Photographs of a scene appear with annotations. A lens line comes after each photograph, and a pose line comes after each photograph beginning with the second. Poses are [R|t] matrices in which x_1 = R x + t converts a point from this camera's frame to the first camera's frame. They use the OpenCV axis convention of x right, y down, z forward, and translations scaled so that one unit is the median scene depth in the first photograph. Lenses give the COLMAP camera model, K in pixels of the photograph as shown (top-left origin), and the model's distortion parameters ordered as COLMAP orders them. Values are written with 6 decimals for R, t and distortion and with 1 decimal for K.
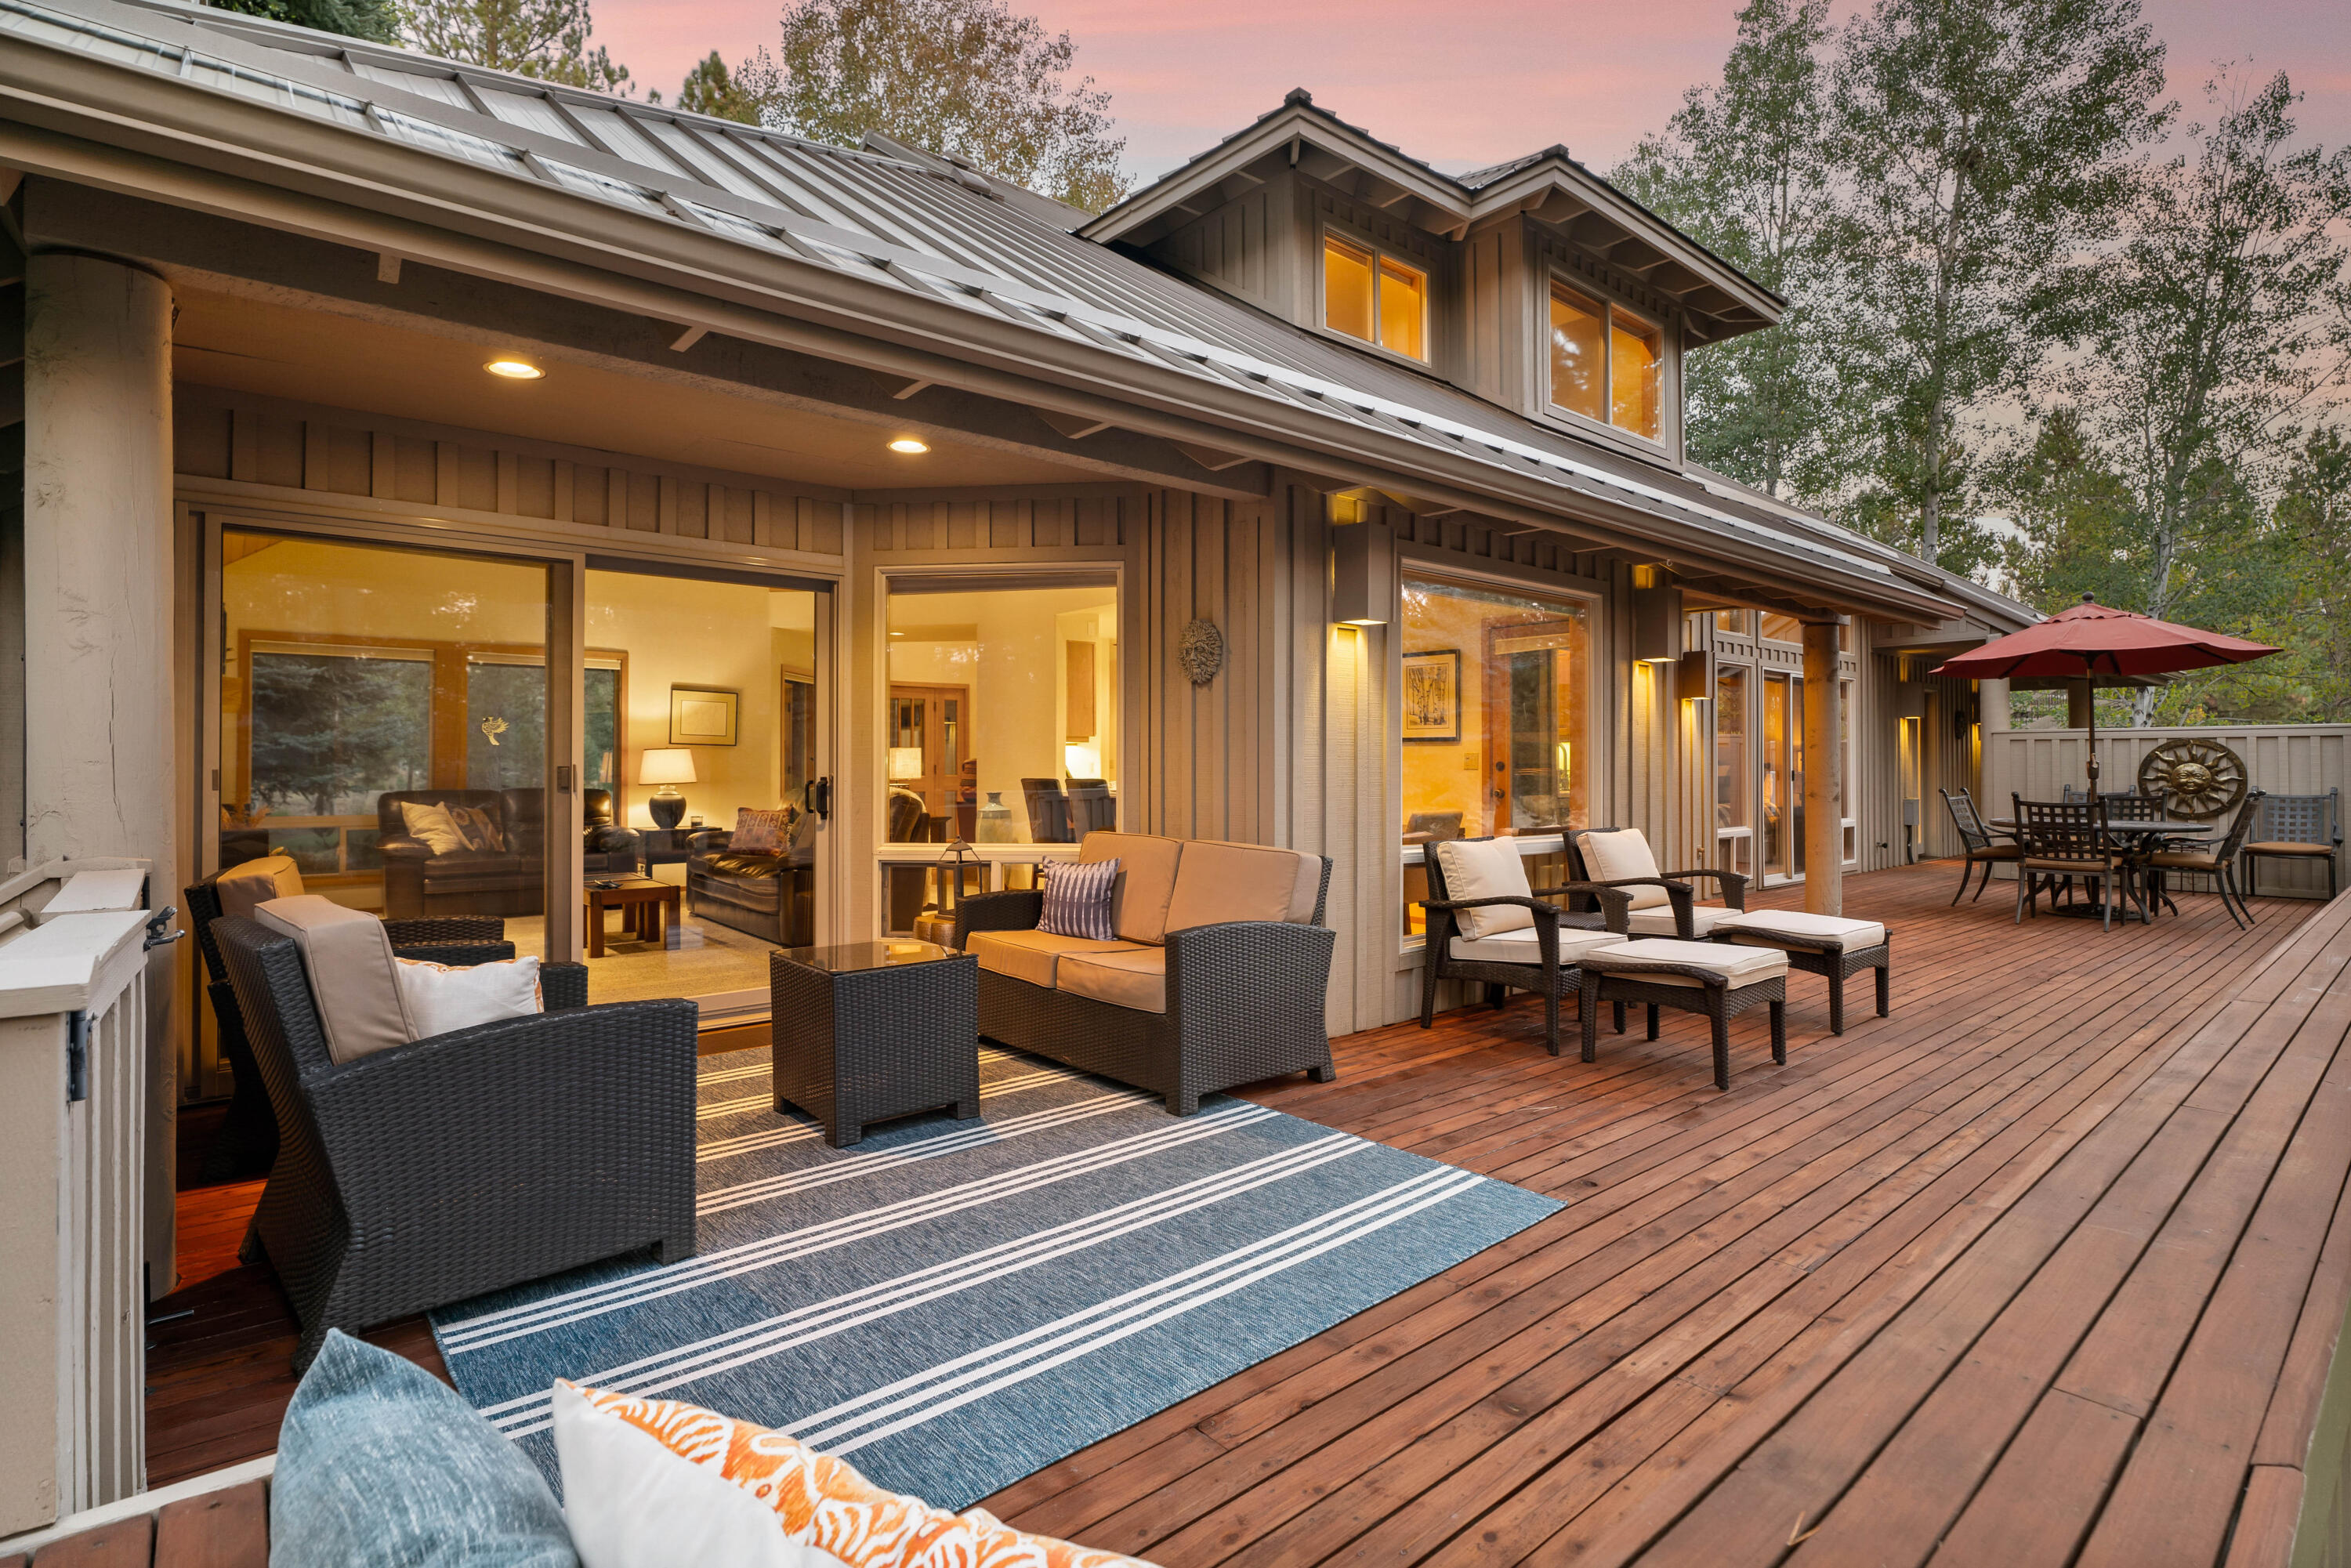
lens RADIAL K [[1127.7, 0, 1159.4], [0, 1127.7, 770.9], [0, 0, 1]] dist [-0.009508, -0.001812]
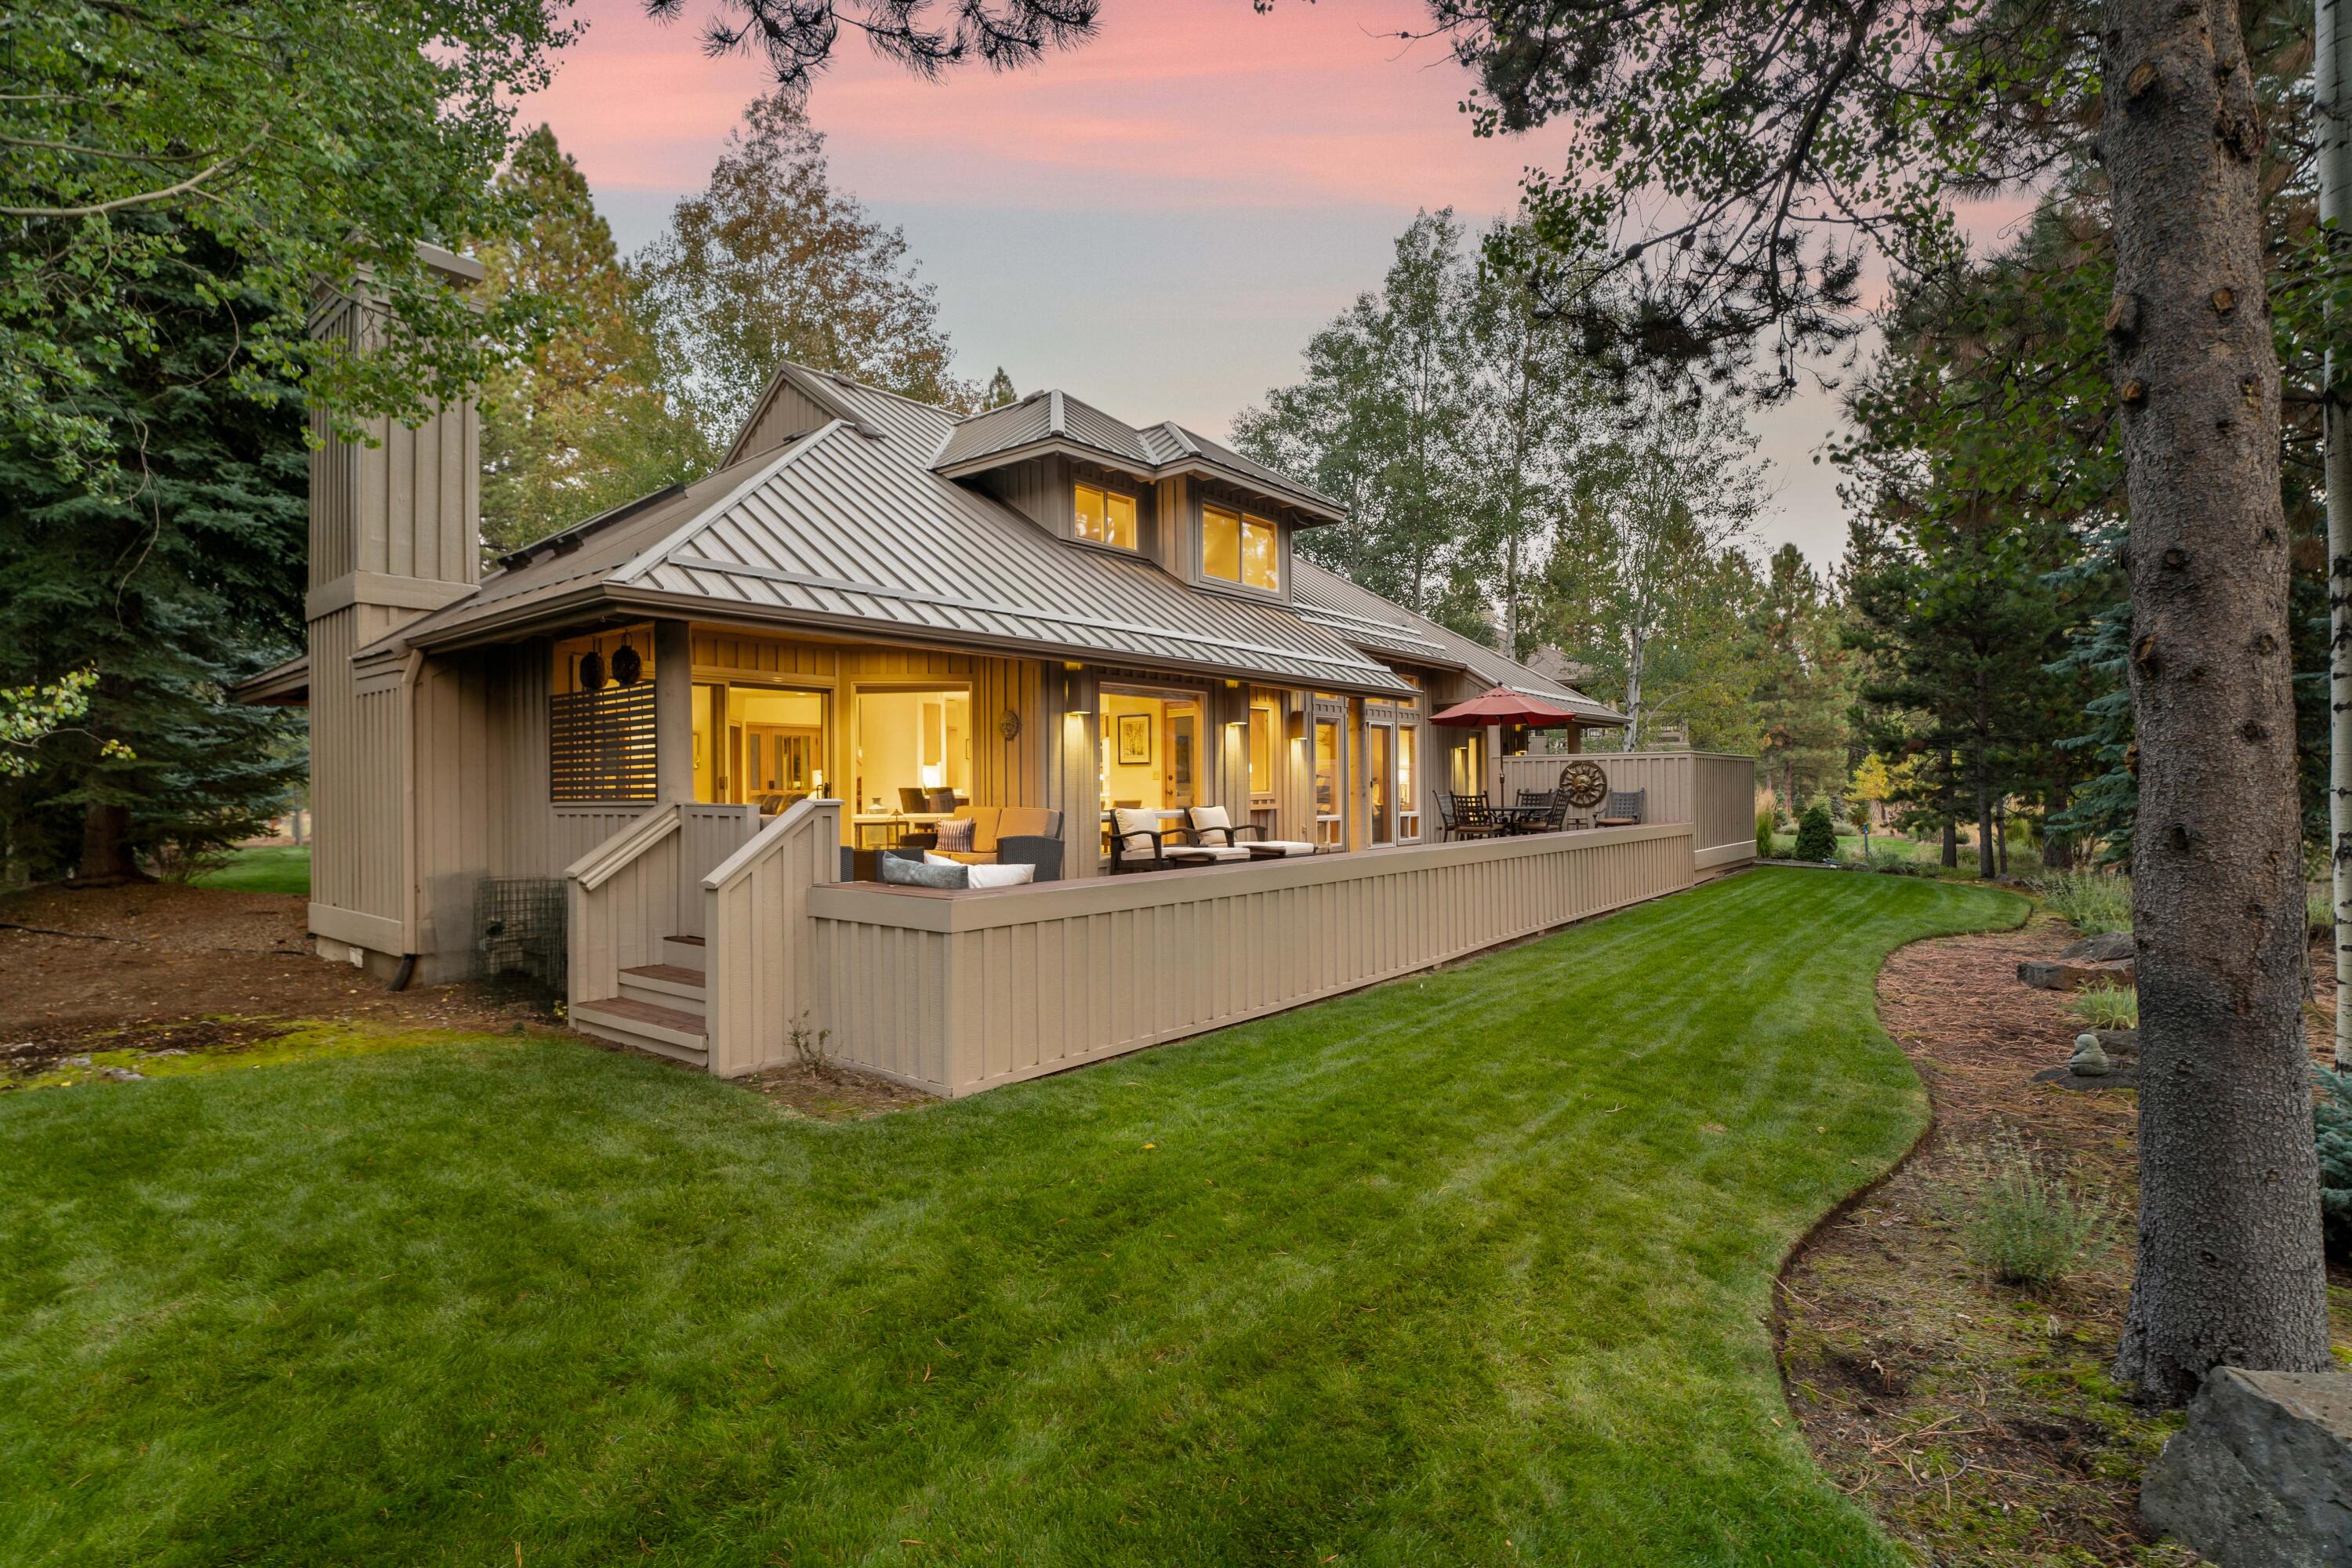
lens RADIAL K [[1128.2, 0, 1184.3], [0, 1128.2, 770.5], [0, 0, 1]] dist [-0.009508, -0.001812]
pose [[0.981190, -0.004481, 0.192991, -0.034378], [0.008451, 0.999769, -0.019749, 0.020554], [-0.192858, 0.021009, 0.981002, -0.804322]]
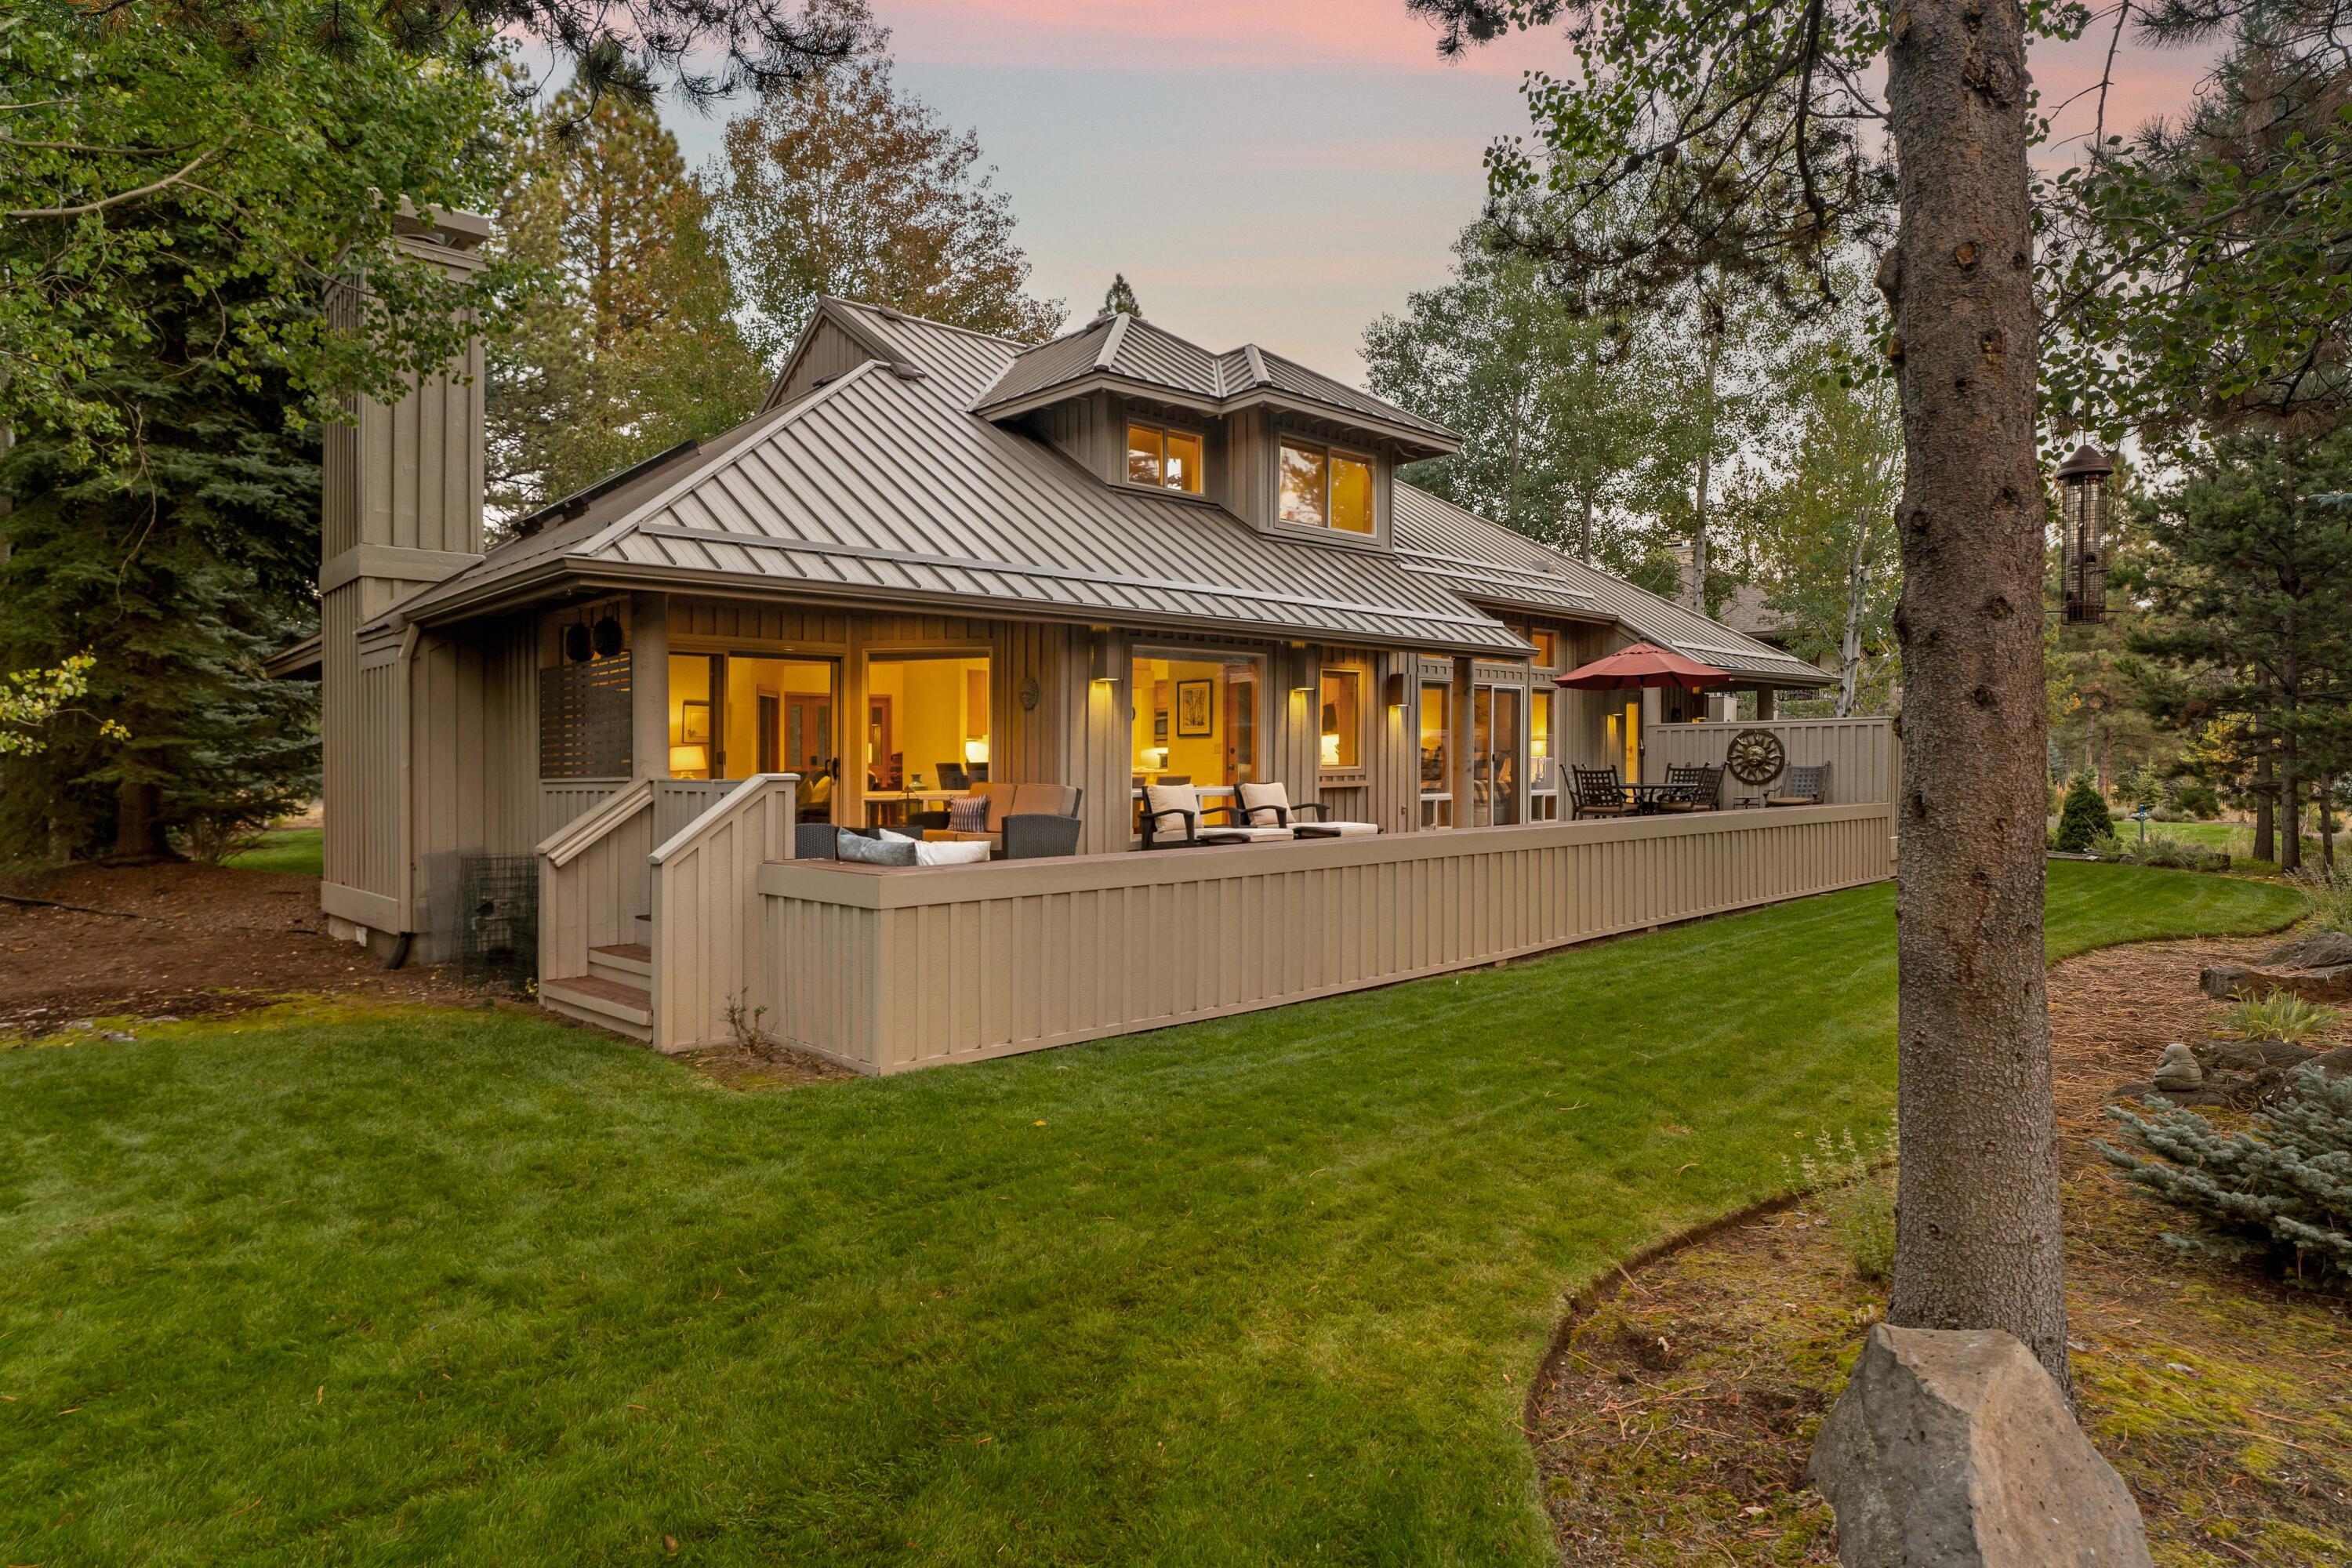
lens RADIAL K [[1338.6, 0, 1191.3], [0, 1338.6, 749.3], [0, 0, 1]] dist [-0.015479, 0.005857]
pose [[0.997069, -0.009796, 0.075880, 0.093592], [0.011082, 0.999802, -0.016543, 0.024686], [-0.075703, 0.017335, 0.996980, -0.920866]]
